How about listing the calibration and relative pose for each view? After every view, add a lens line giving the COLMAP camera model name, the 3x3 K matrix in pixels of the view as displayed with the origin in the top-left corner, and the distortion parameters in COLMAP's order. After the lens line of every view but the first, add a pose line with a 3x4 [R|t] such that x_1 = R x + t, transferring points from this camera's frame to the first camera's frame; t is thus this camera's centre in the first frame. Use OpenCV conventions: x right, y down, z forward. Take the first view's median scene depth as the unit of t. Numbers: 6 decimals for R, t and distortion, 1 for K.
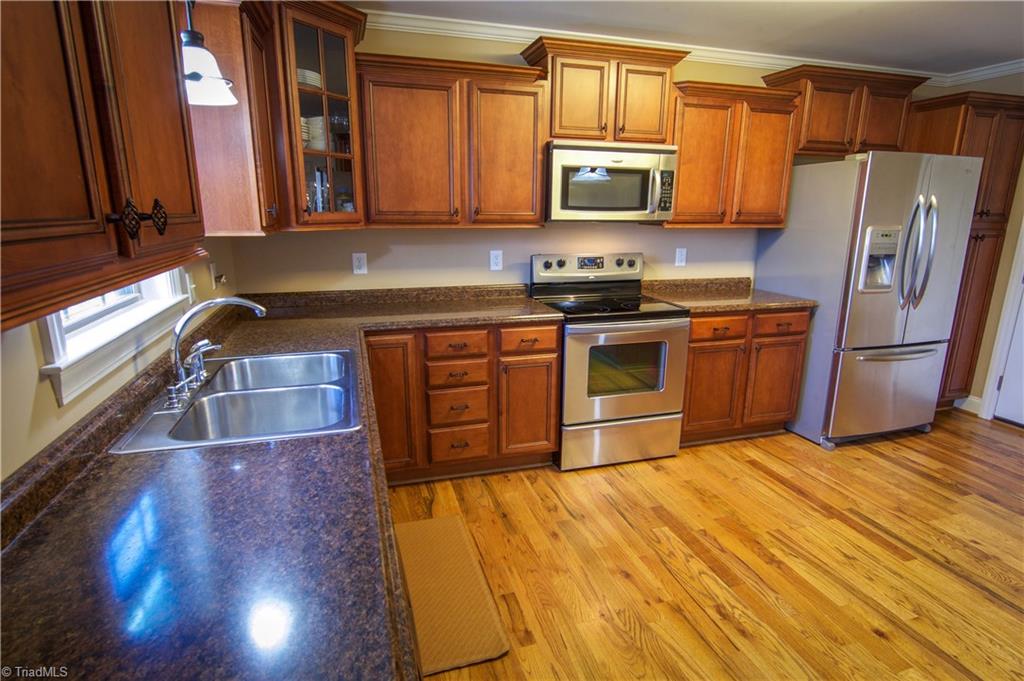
lens RADIAL K [[540.1, 0, 516.8], [0, 540.1, 346.6], [0, 0, 1]] dist [-0.012607, 0.000377]
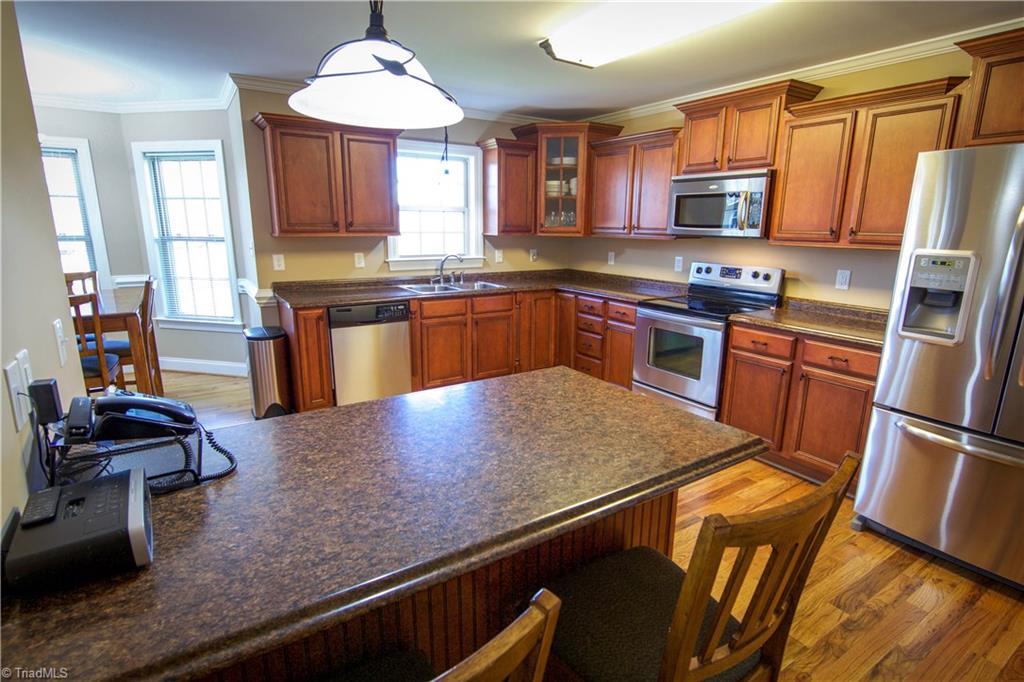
lens RADIAL K [[517.0, 0, 517.6], [0, 517.0, 346.5], [0, 0, 1]] dist [-0.015078, -0.000430]
pose [[0.278918, 0.220210, -0.934726, 1.172498], [-0.243906, 0.957680, 0.152837, -0.064240], [0.928824, 0.185357, 0.320825, 0.262647]]
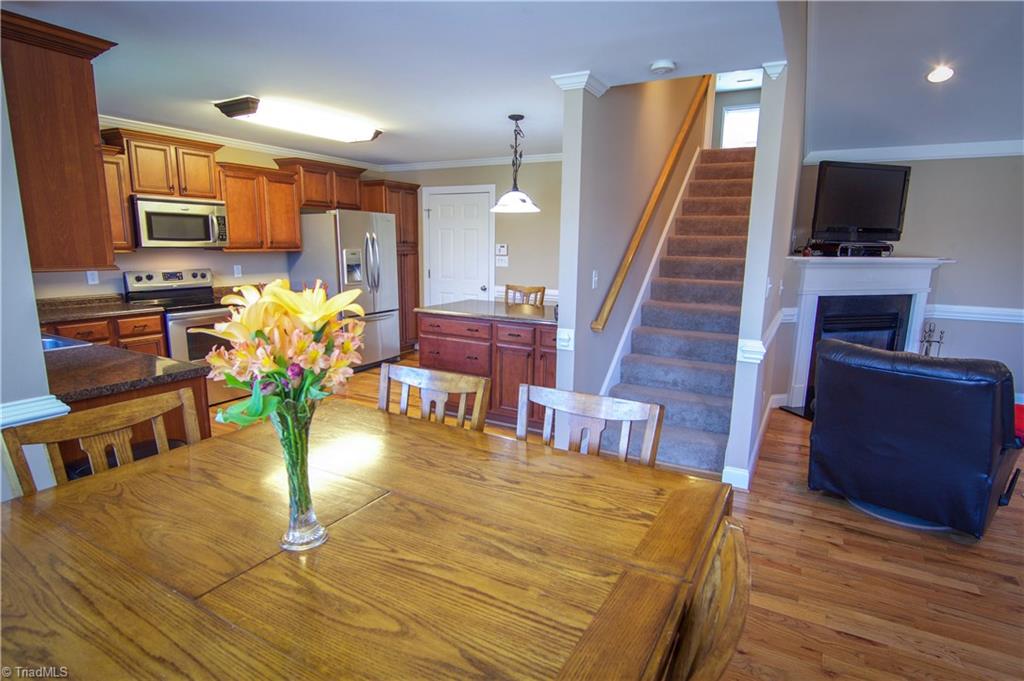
lens RADIAL K [[540.1, 0, 516.8], [0, 540.1, 346.6], [0, 0, 1]] dist [-0.012607, 0.000377]
pose [[0.714571, -0.128682, 0.687626, -0.236589], [0.161455, 0.986736, 0.016876, 0.169010], [-0.680677, 0.098961, 0.725869, -0.710451]]
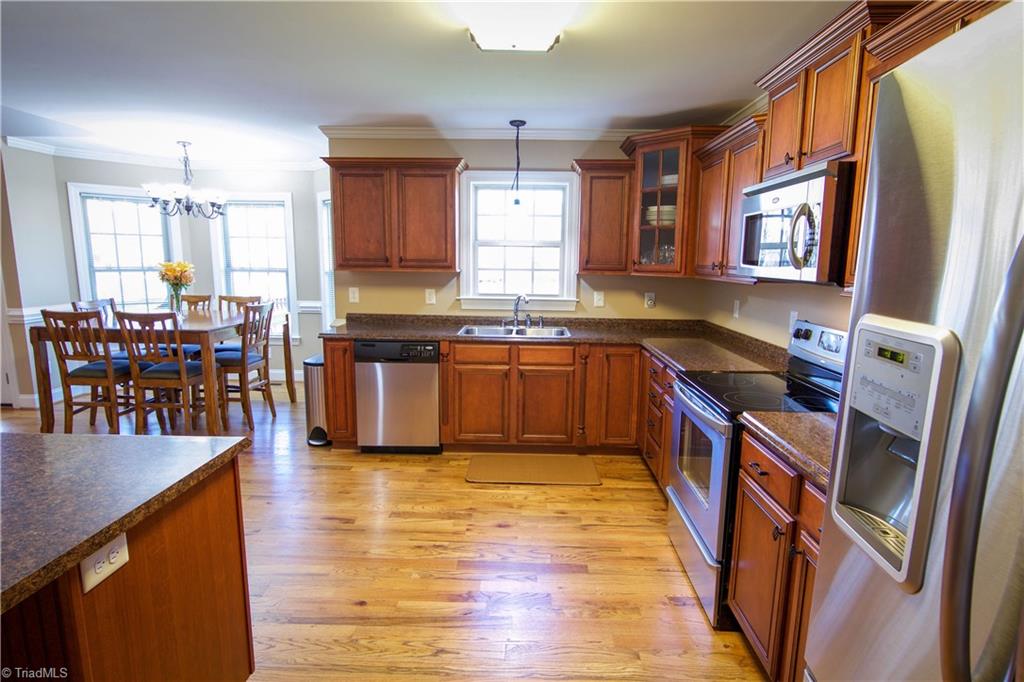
lens RADIAL K [[540.1, 0, 516.8], [0, 540.1, 347.1], [0, 0, 1]] dist [-0.012607, 0.000377]
pose [[-0.315373, 0.143120, -0.938113, 0.978980], [-0.248005, 0.941775, 0.227053, -0.221032], [0.915987, 0.304263, -0.261516, 0.881193]]
